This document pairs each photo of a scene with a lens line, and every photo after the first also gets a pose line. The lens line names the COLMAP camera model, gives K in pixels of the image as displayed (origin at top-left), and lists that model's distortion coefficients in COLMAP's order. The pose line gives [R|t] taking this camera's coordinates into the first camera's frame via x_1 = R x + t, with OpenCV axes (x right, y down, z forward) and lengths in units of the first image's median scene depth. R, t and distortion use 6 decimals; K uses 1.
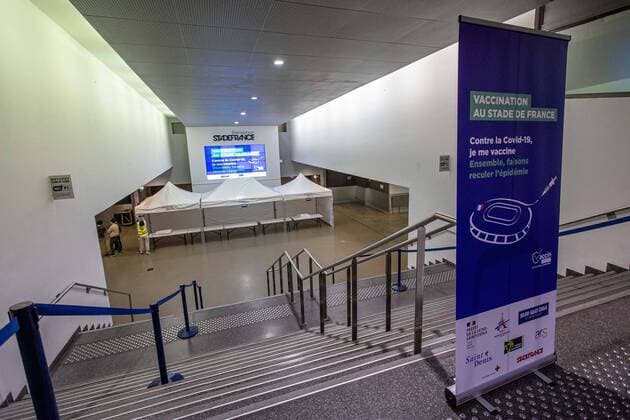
lens RADIAL K [[318.9, 0, 312.7], [0, 318.9, 208.4], [0, 0, 1]] dist [-0.000631, 0.002083]
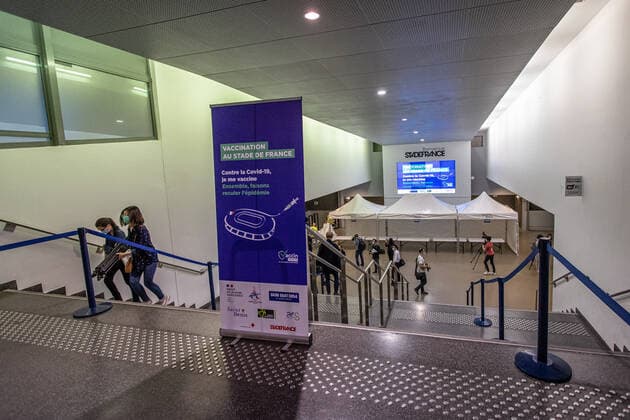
lens RADIAL K [[318.9, 0, 318.8], [0, 318.9, 210.4], [0, 0, 1]] dist [-0.000631, 0.002083]
pose [[0.780857, 0.081498, -0.619371, 1.609155], [-0.105819, 0.994382, -0.002566, -0.050883], [0.615682, 0.067545, 0.785094, -0.003439]]
